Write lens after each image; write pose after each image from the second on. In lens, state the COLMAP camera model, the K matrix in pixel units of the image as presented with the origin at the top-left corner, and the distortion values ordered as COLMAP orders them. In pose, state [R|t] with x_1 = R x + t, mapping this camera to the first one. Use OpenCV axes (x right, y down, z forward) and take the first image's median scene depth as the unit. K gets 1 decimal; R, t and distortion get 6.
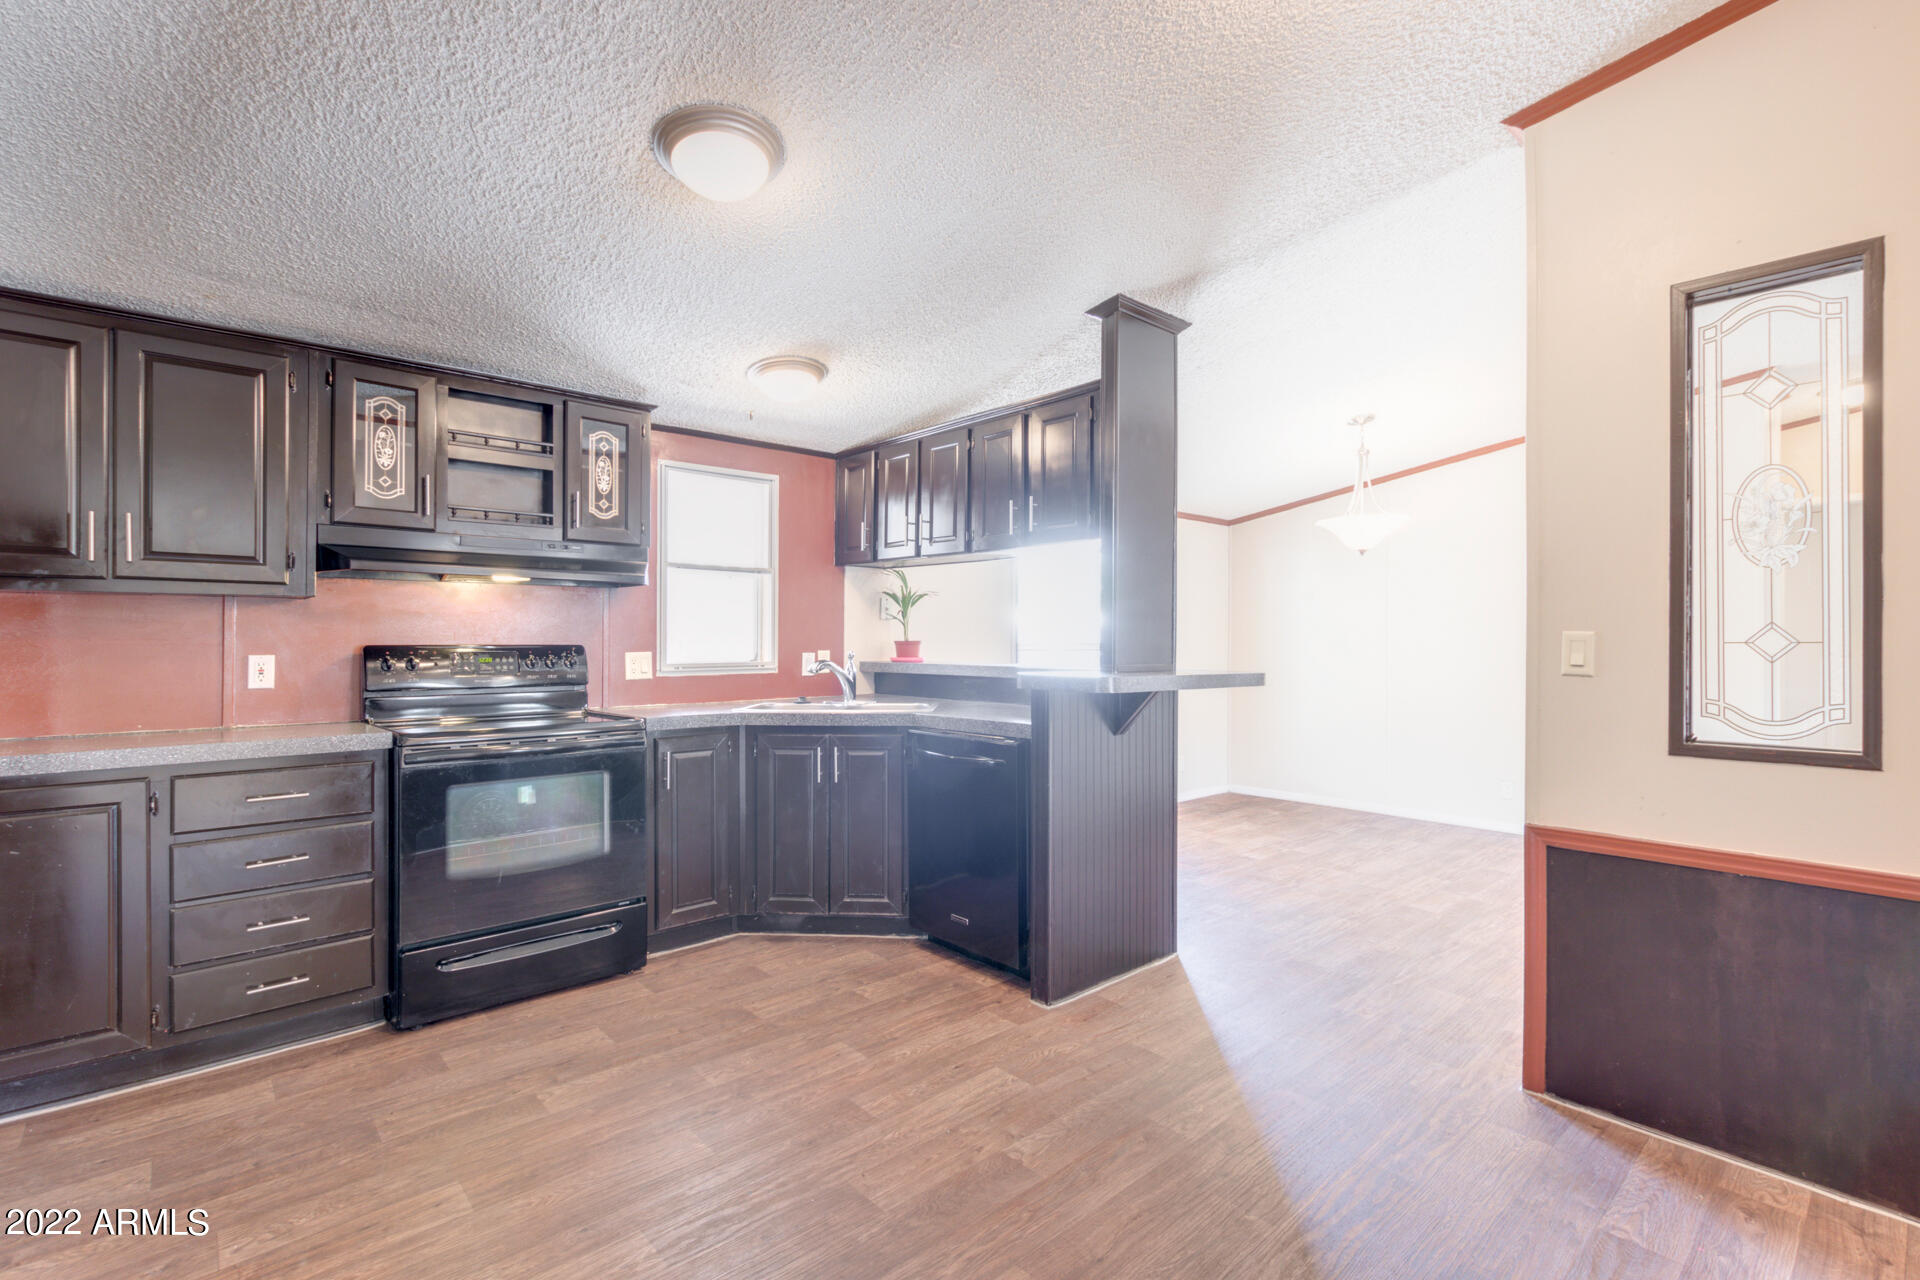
lens RADIAL K [[870.7, 0, 970.0], [0, 870.7, 639.1], [0, 0, 1]] dist [0.005527, -0.001086]
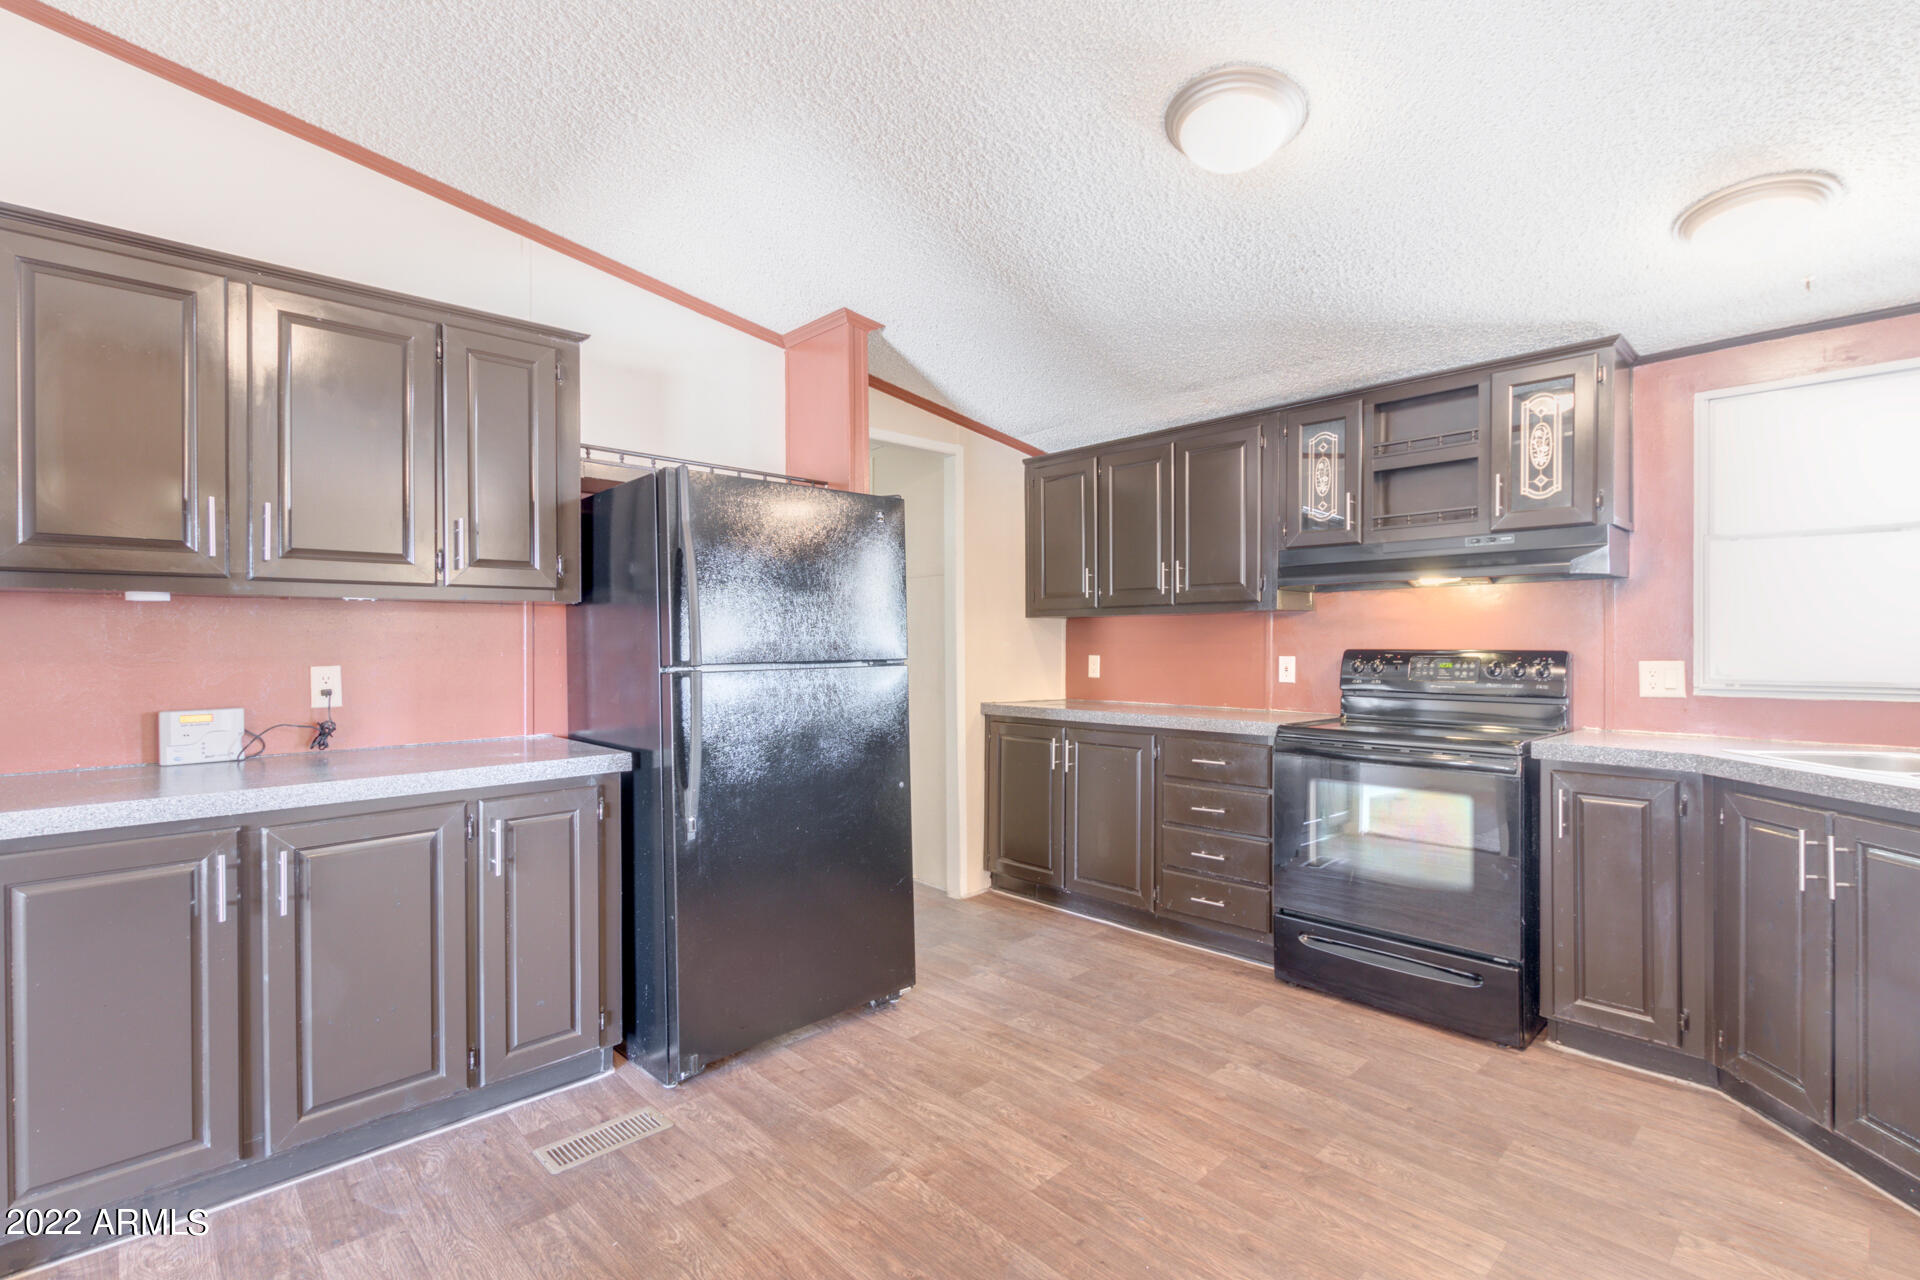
lens RADIAL K [[870.7, 0, 970.0], [0, 870.7, 639.1], [0, 0, 1]] dist [0.005527, -0.001086]
pose [[0.034115, -0.006879, -0.999394, 0.462058], [0.000695, 0.999976, -0.006859, 0.001335], [0.999418, -0.000461, 0.034119, 0.507029]]
